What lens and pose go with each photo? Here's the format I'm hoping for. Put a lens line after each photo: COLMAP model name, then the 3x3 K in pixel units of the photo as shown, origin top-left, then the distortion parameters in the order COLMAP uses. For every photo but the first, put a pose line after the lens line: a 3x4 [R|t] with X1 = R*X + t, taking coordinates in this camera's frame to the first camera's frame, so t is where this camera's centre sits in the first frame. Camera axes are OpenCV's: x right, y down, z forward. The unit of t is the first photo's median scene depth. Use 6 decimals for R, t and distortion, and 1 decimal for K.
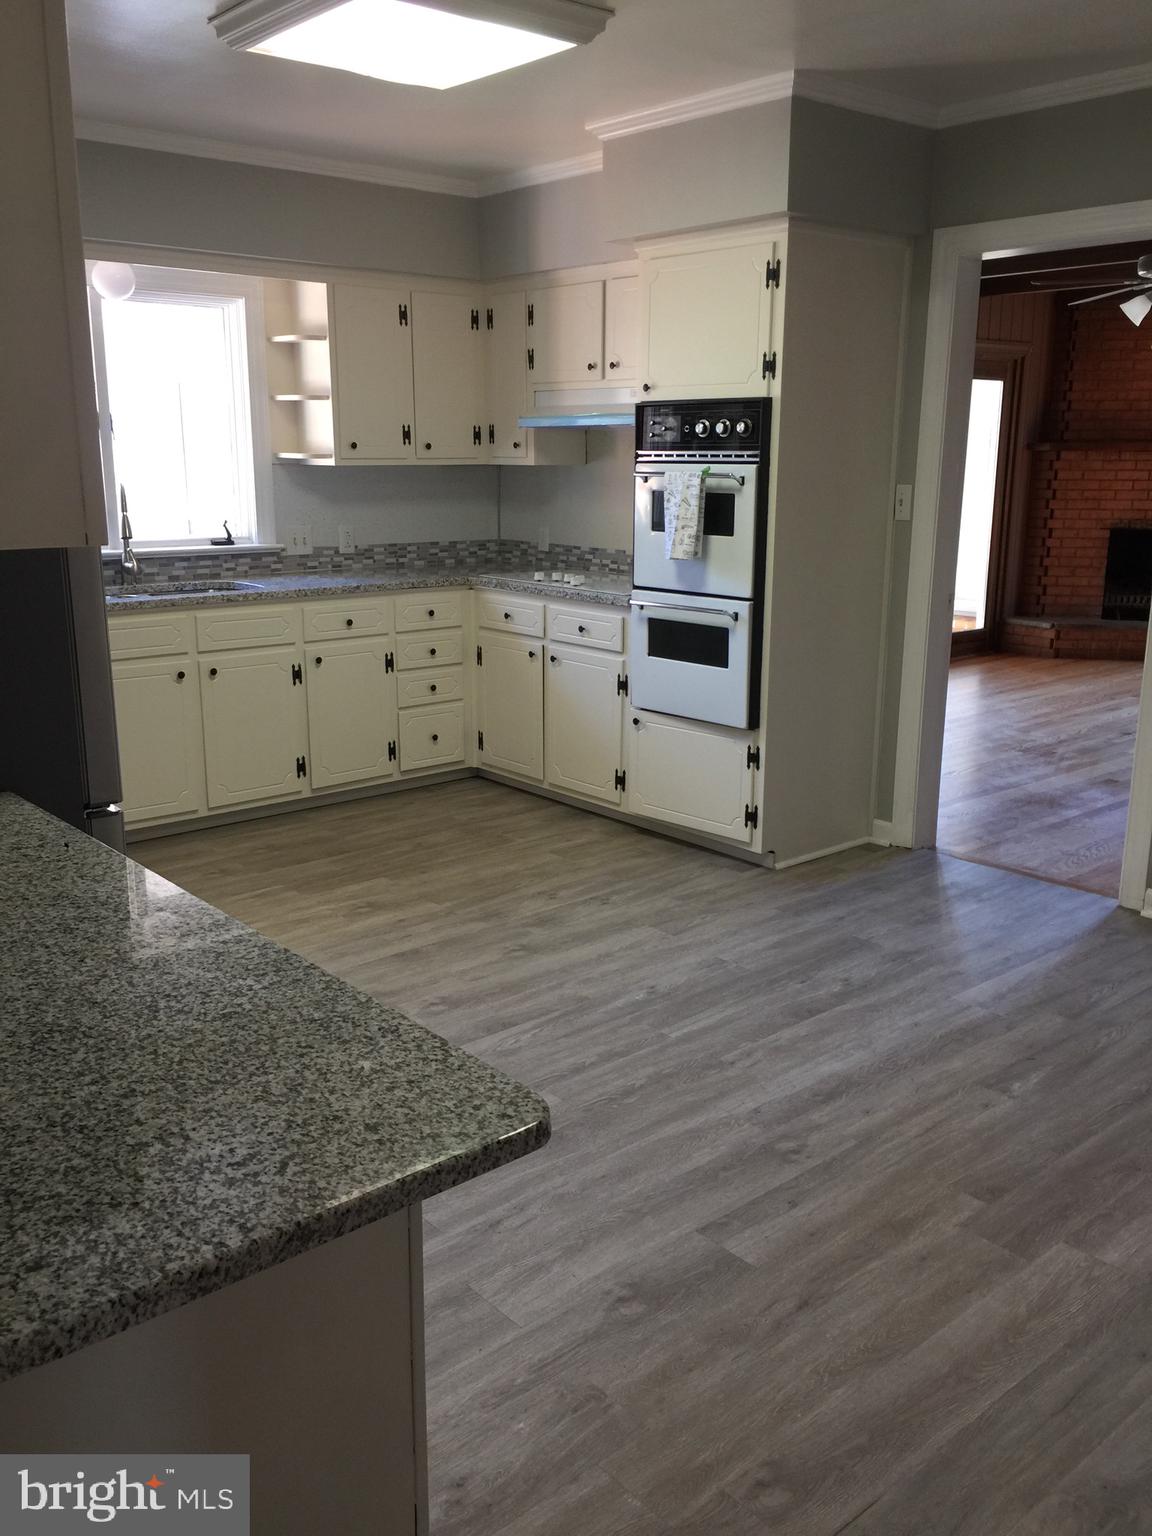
lens RADIAL K [[1314.9, 0, 576.0], [0, 1314.9, 768.0], [0, 0, 1]] dist [0.087123, -0.138665]
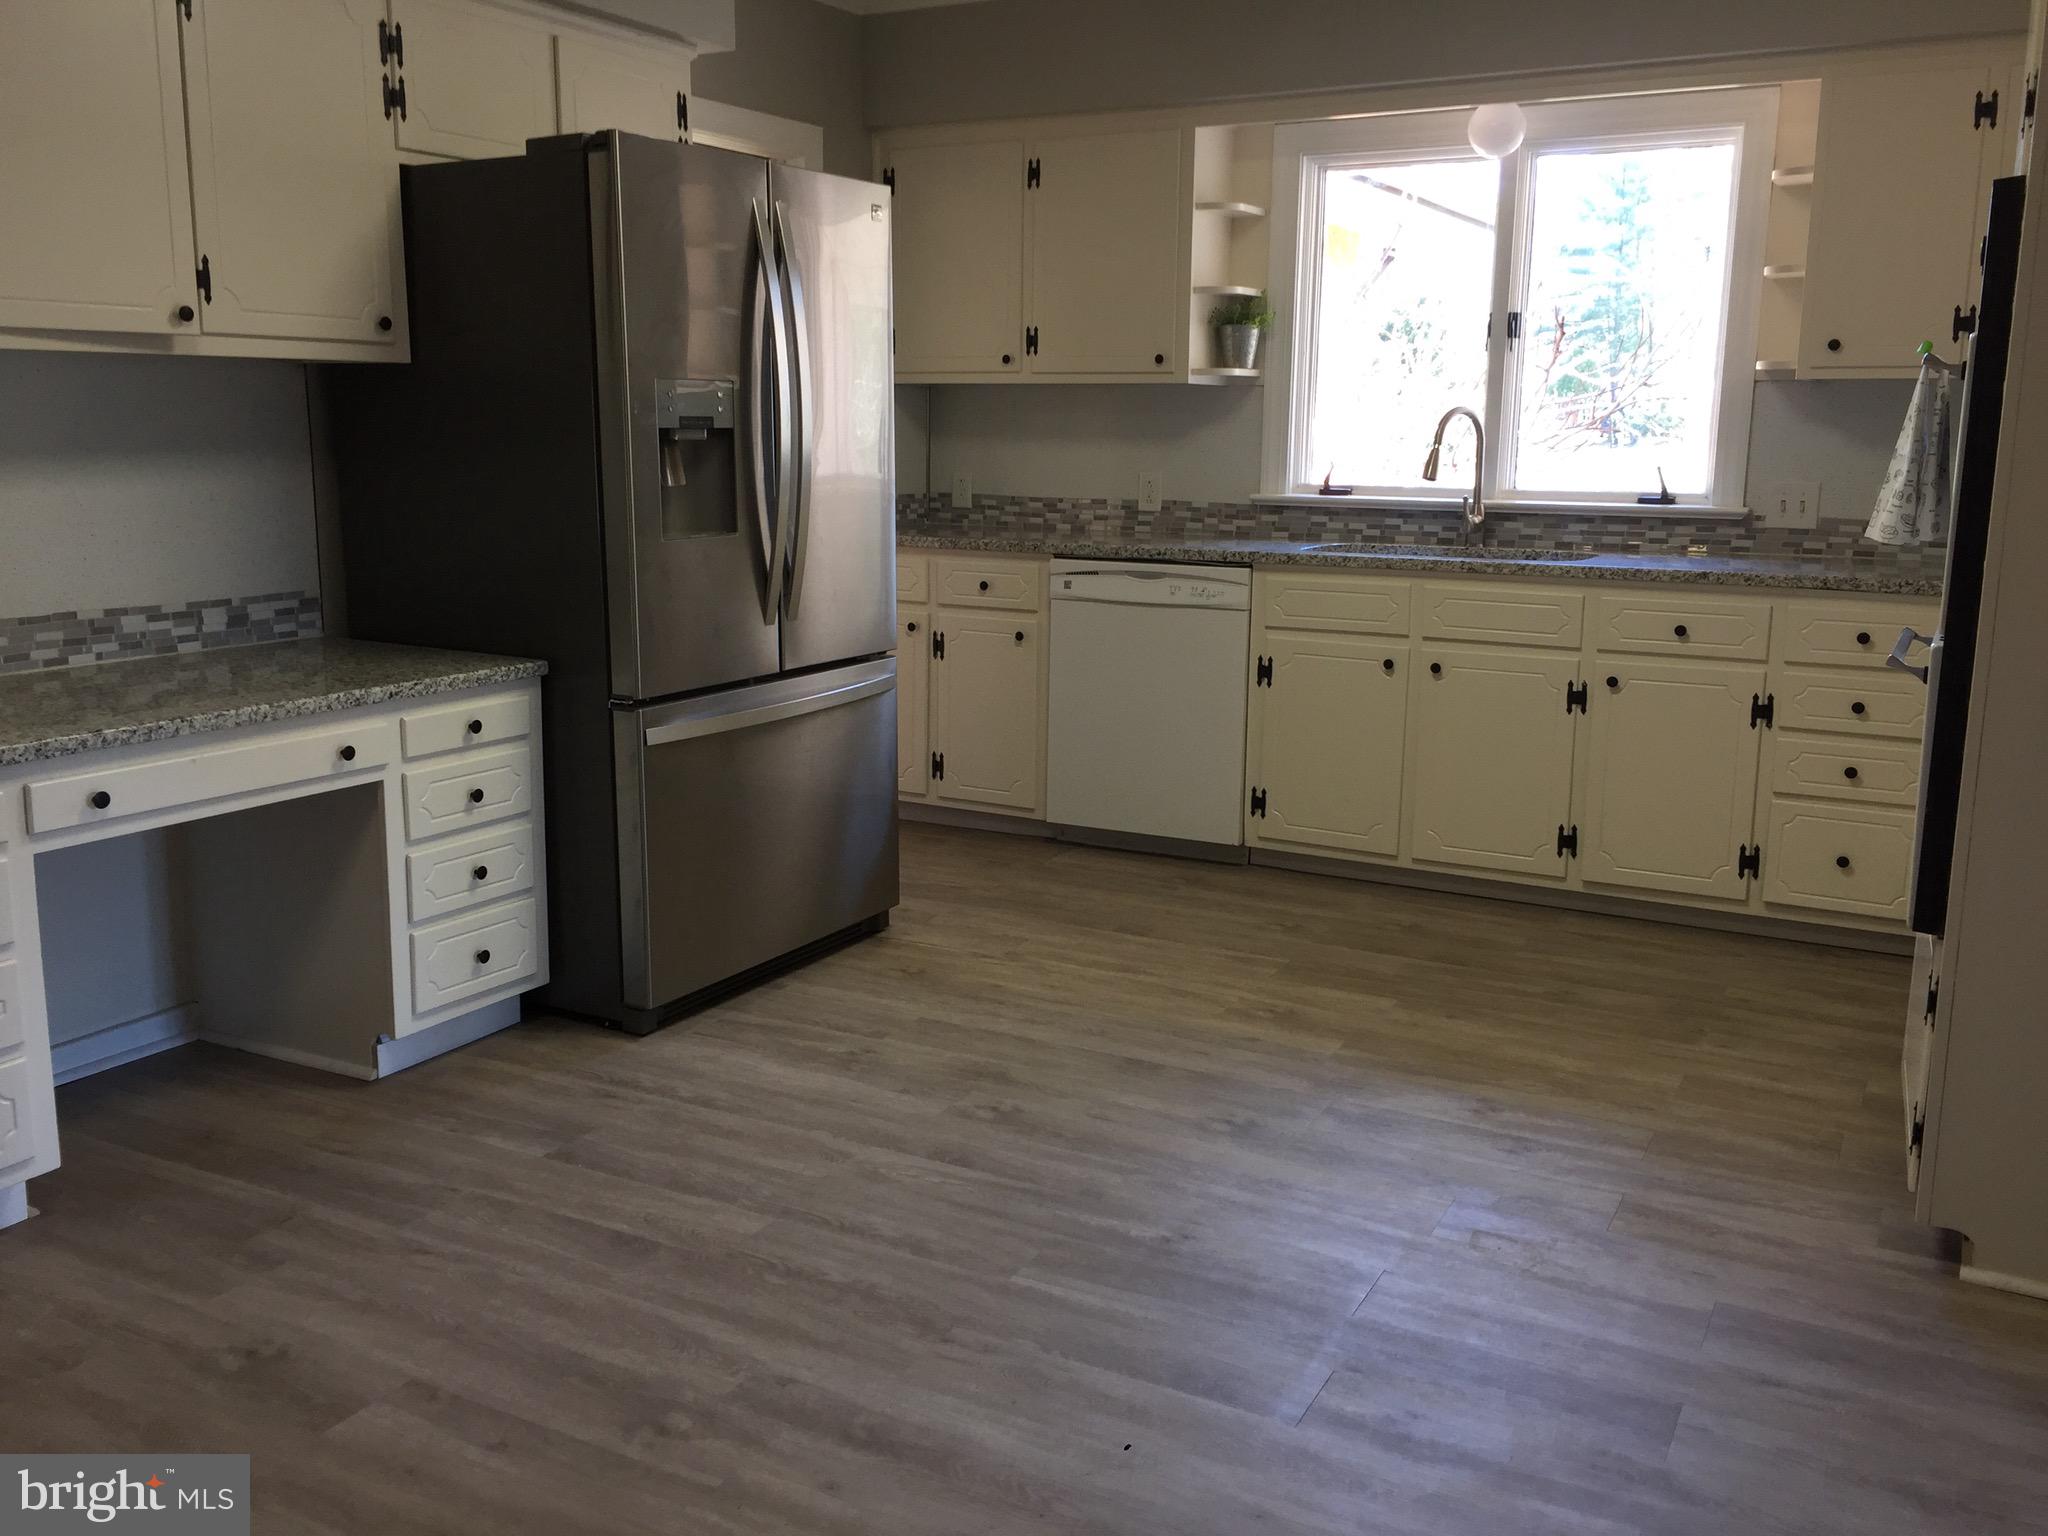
lens RADIAL K [[1753.2, 0, 1015.2], [0, 1753.2, 758.7], [0, 0, 1]] dist [0.087123, -0.138665]
pose [[0.347277, 0.179866, -0.920351, 0.558298], [-0.229203, 0.967947, 0.102683, -0.076614], [0.909321, 0.175288, 0.377372, 0.486651]]
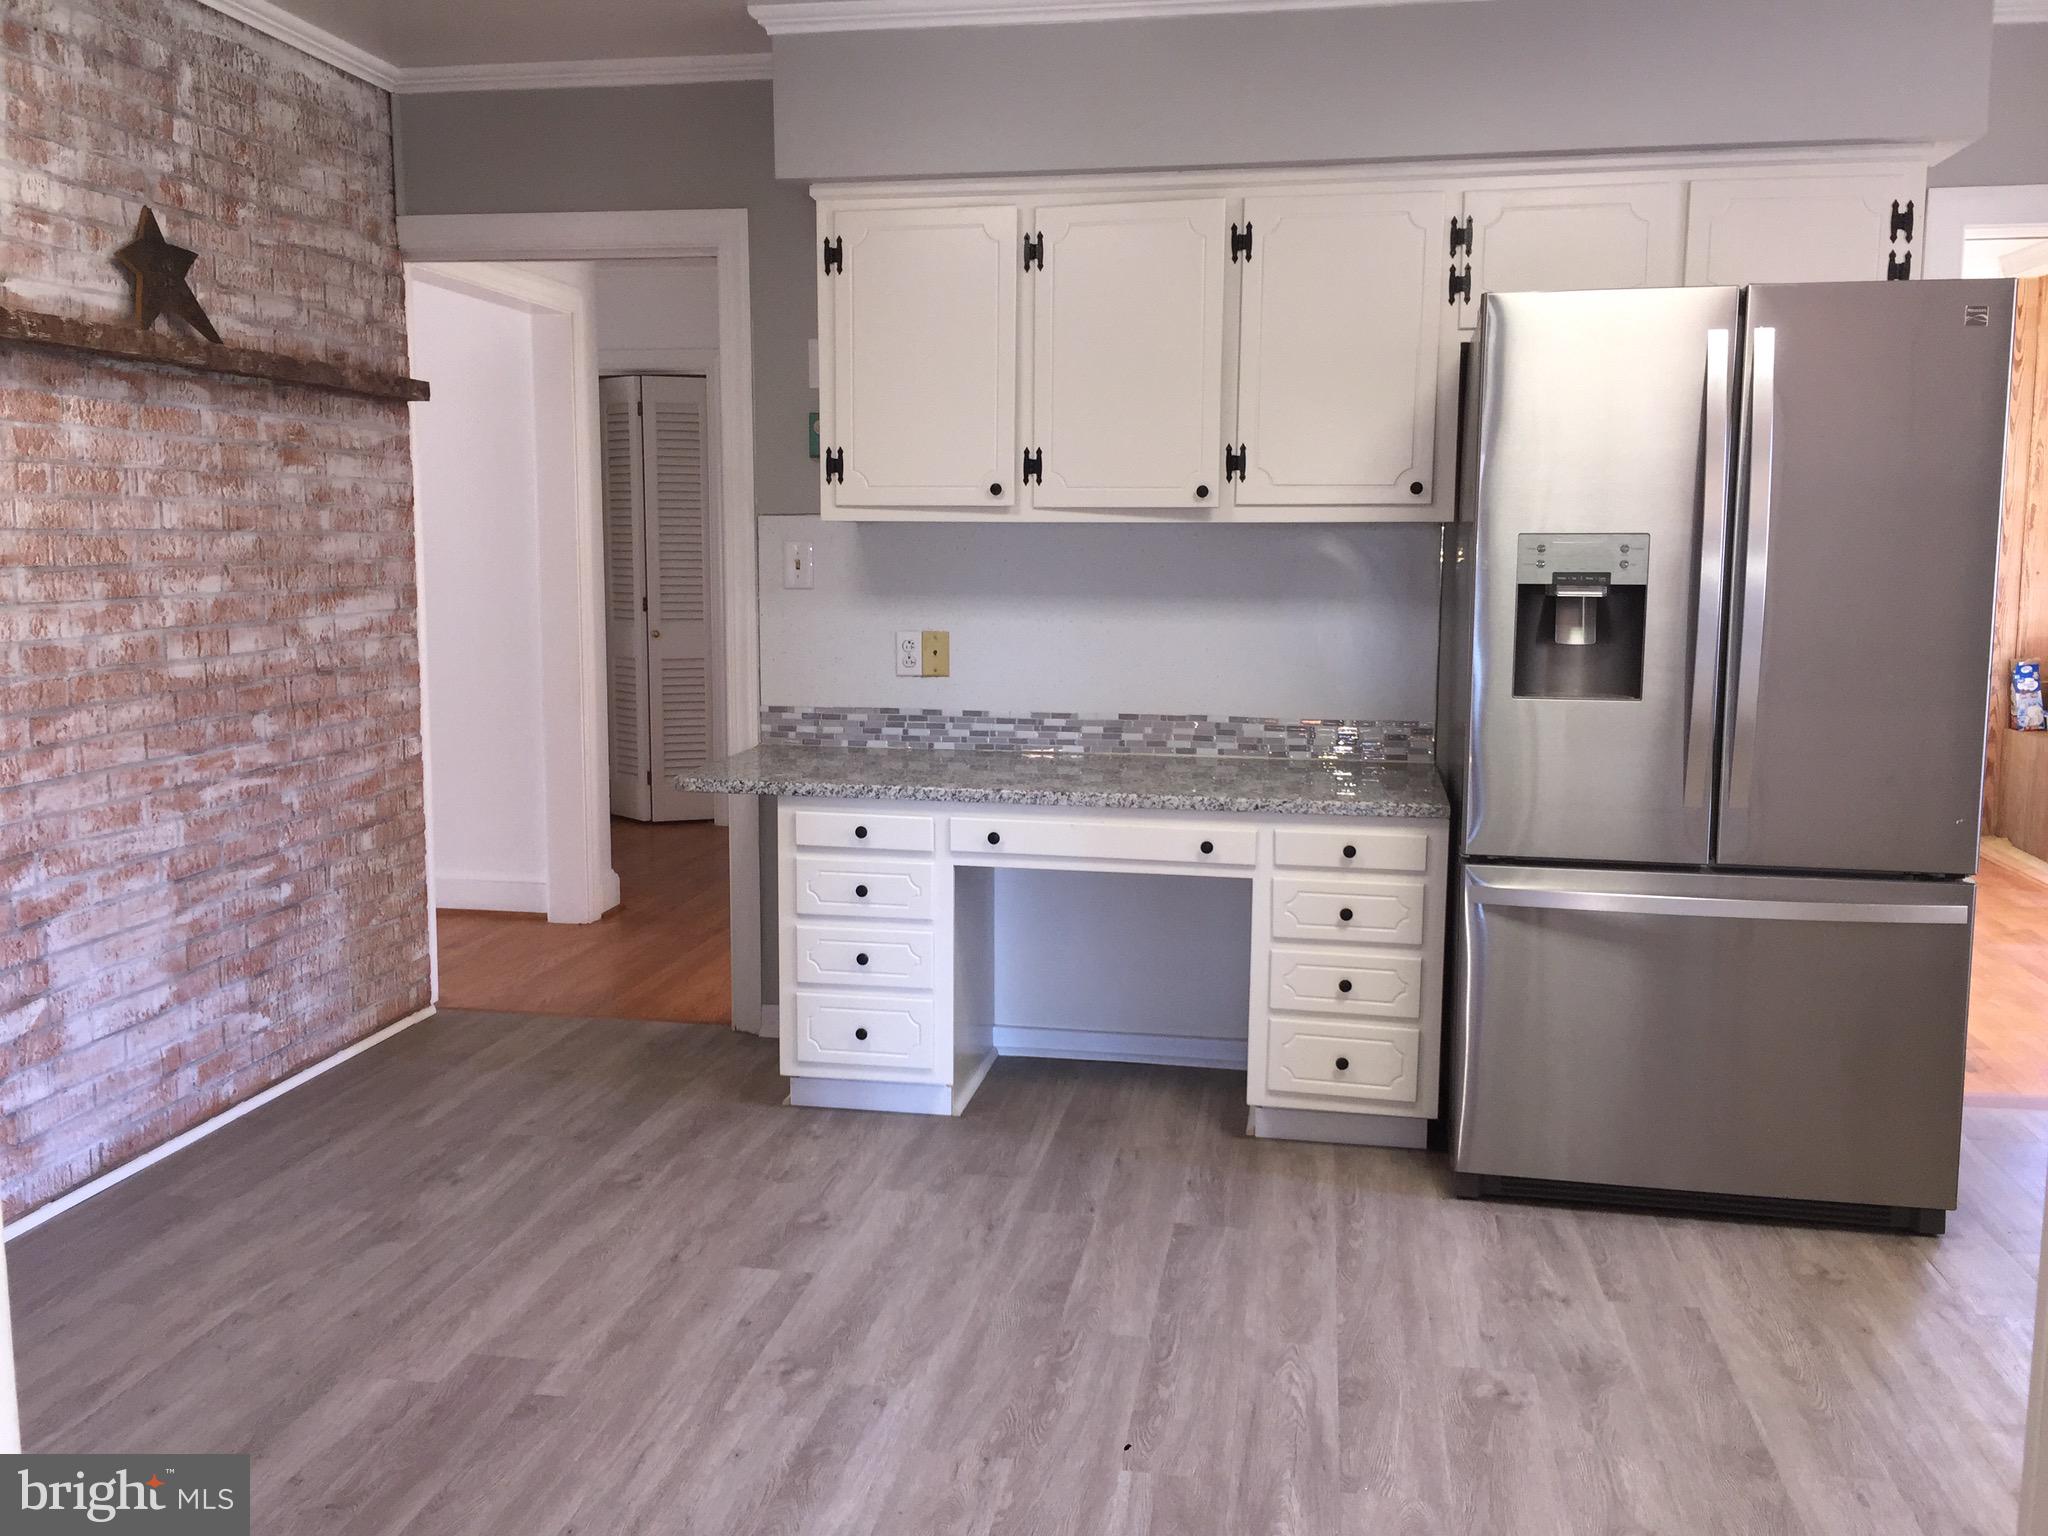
lens RADIAL K [[1753.2, 0, 1015.2], [0, 1753.2, 758.7], [0, 0, 1]] dist [0.087123, -0.138665]
pose [[-0.779447, 0.072972, -0.622204, 0.410822], [-0.155592, 0.939524, 0.305100, -0.226213], [0.606839, 0.334619, -0.720955, 1.041346]]
